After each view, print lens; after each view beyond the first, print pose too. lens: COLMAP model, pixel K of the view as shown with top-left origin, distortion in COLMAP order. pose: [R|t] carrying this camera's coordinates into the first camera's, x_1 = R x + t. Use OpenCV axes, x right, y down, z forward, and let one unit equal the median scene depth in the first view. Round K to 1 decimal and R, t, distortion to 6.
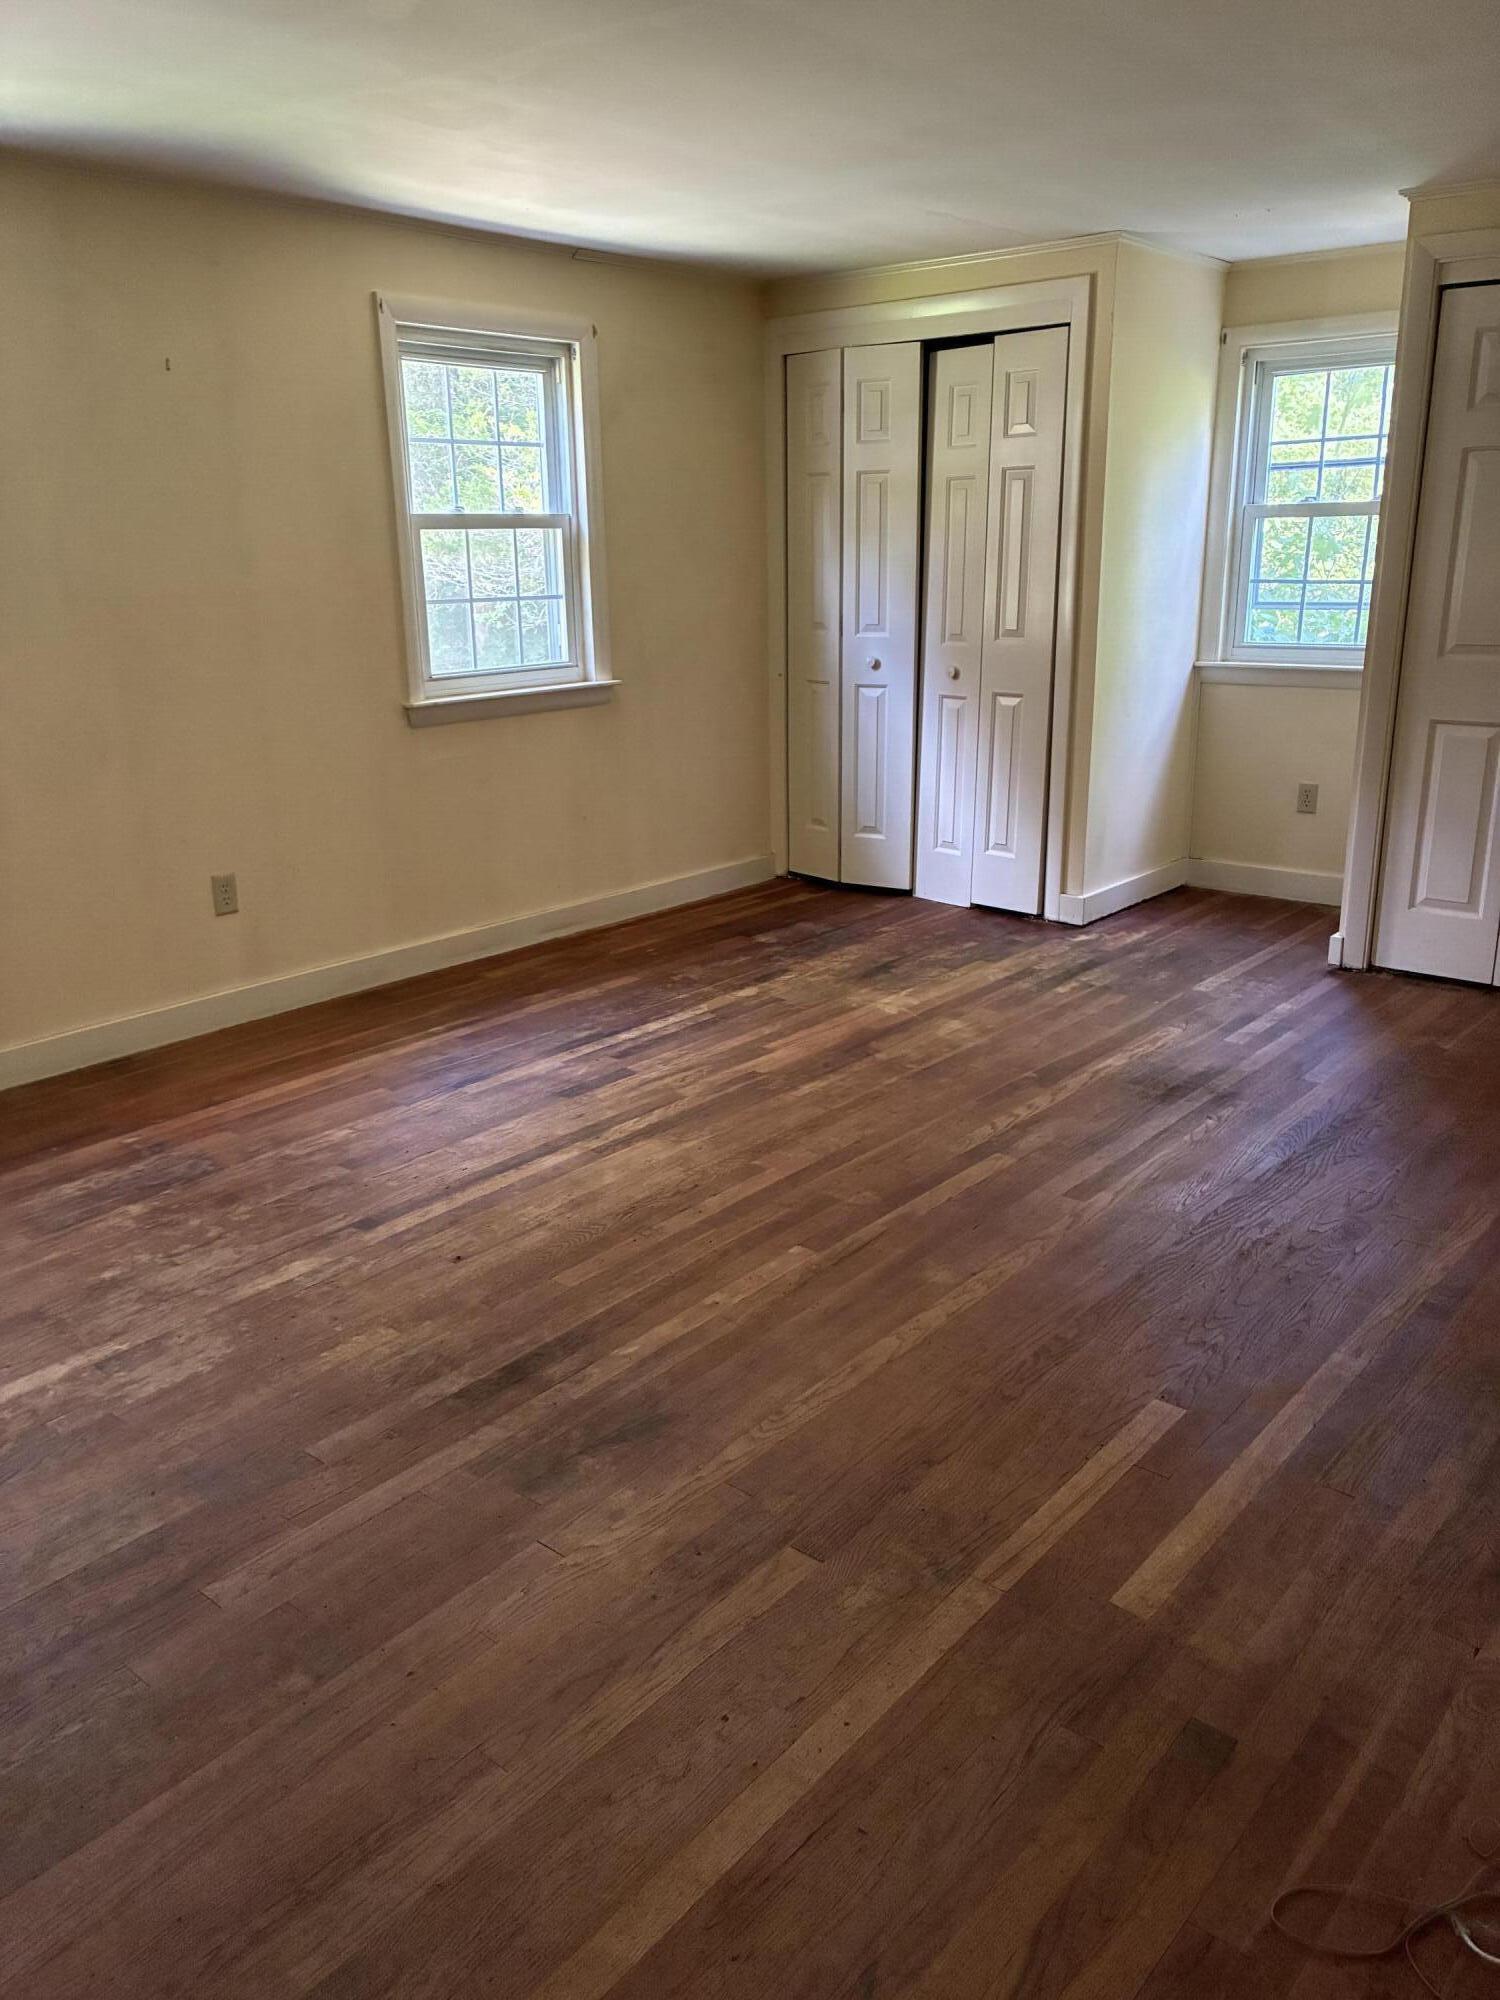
lens RADIAL K [[1561.1, 0, 750.0], [0, 1561.1, 1000.0], [0, 0, 1]] dist [0.033880, -0.003505]
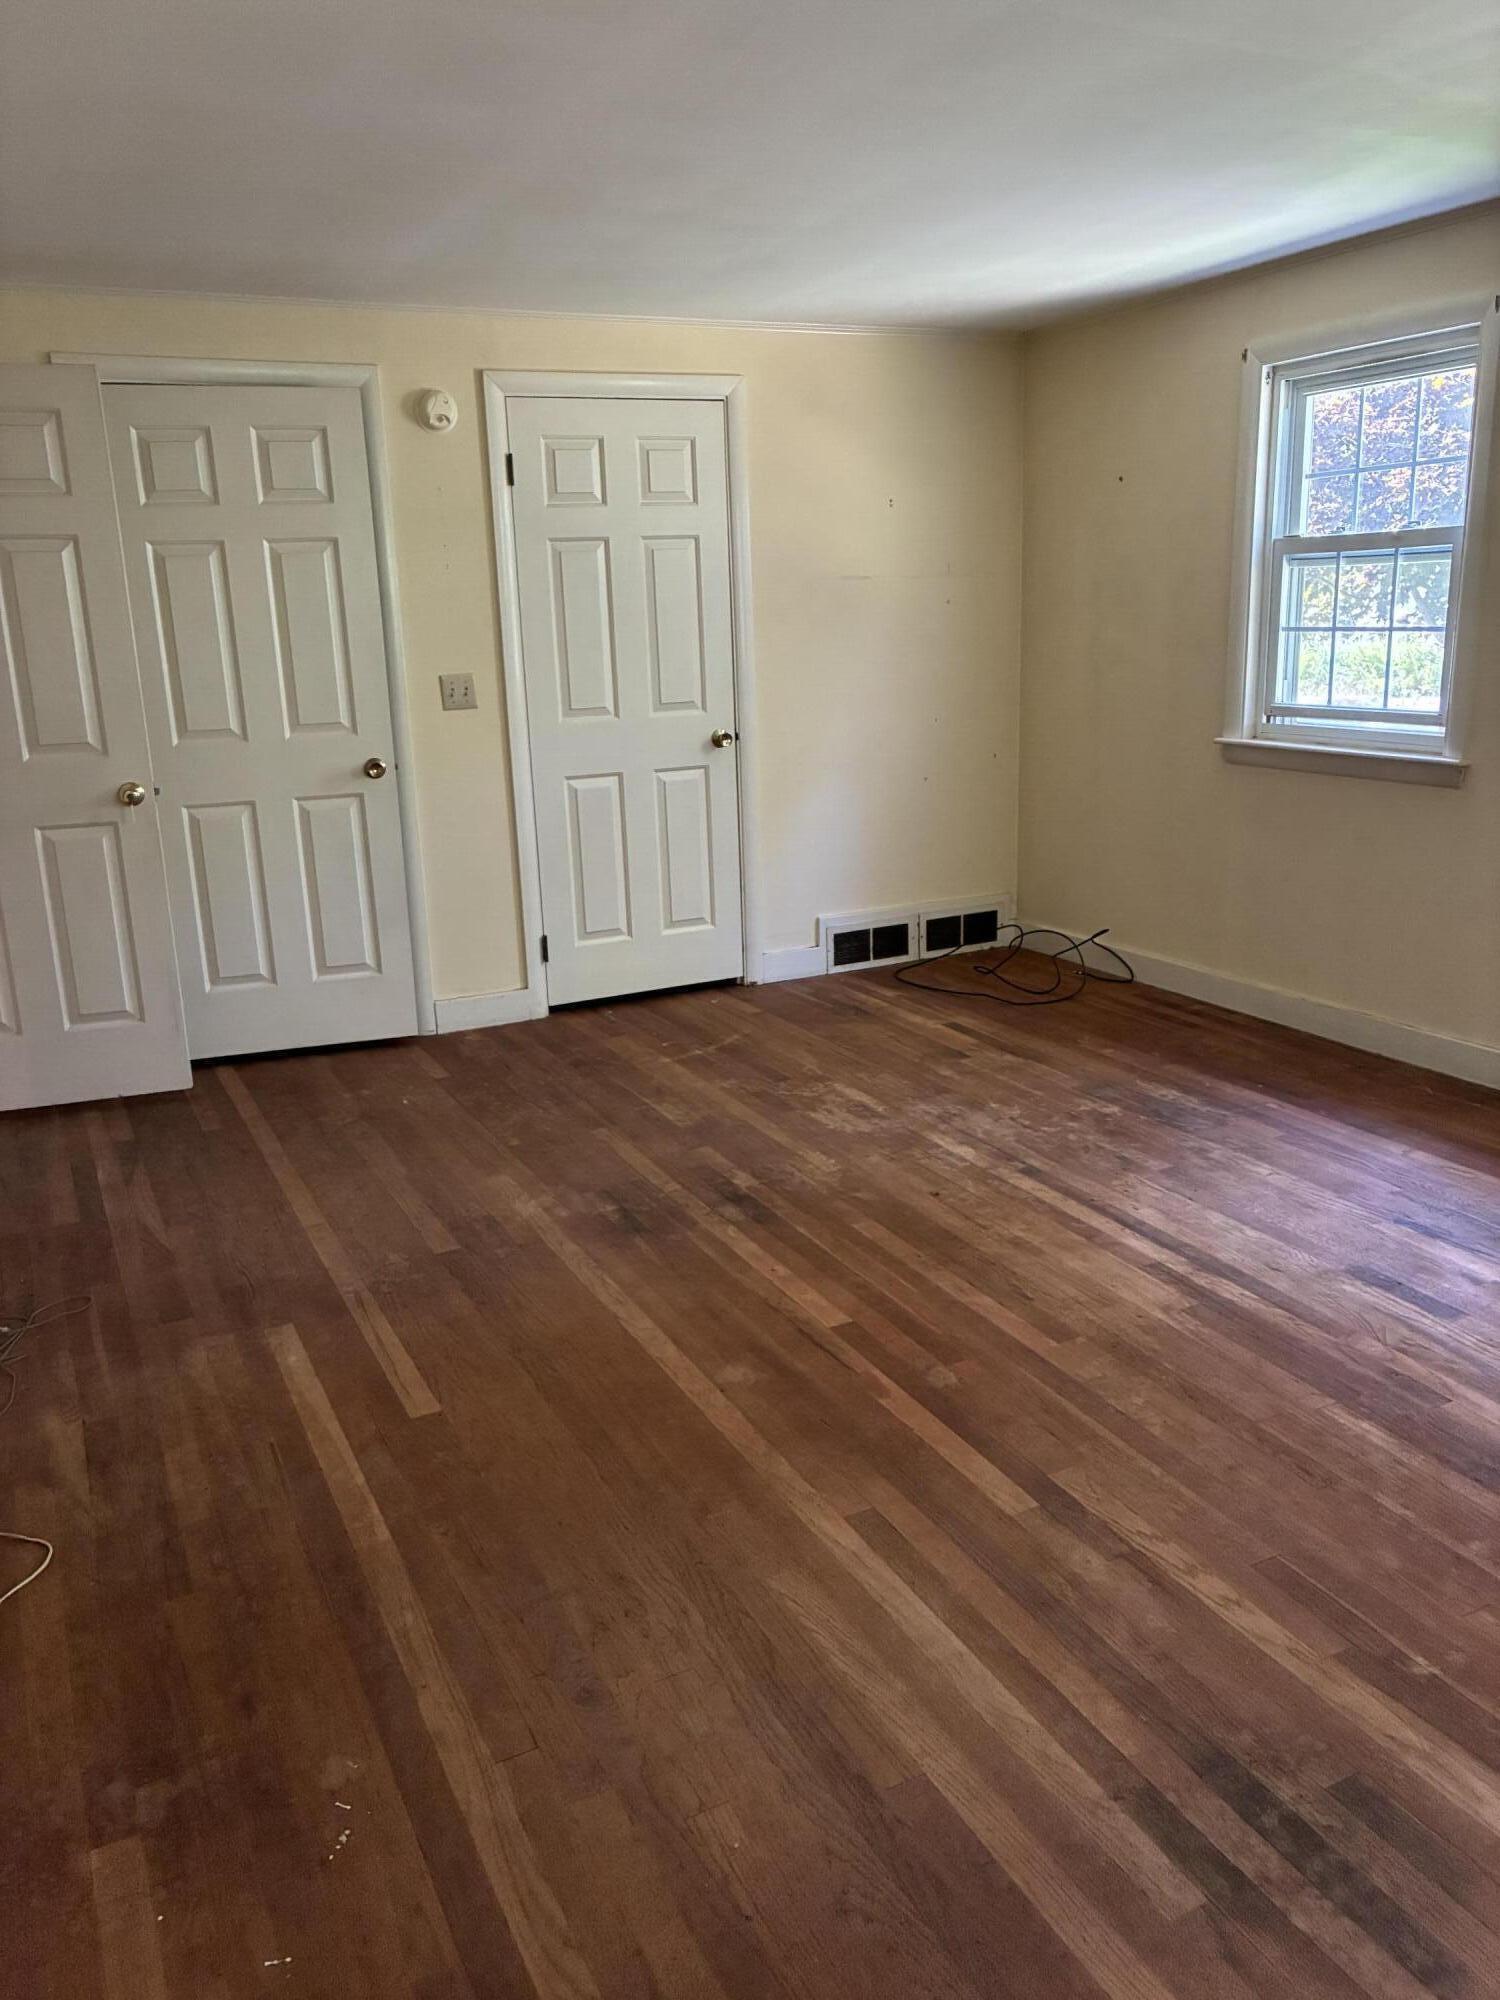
lens RADIAL K [[1561.1, 0, 750.0], [0, 1561.1, 1000.0], [0, 0, 1]] dist [0.033880, -0.003505]
pose [[-0.416226, 0.259303, -0.871503, 0.825928], [-0.219944, 0.901298, 0.373212, -0.361550], [0.882259, 0.347023, -0.318111, 1.134559]]
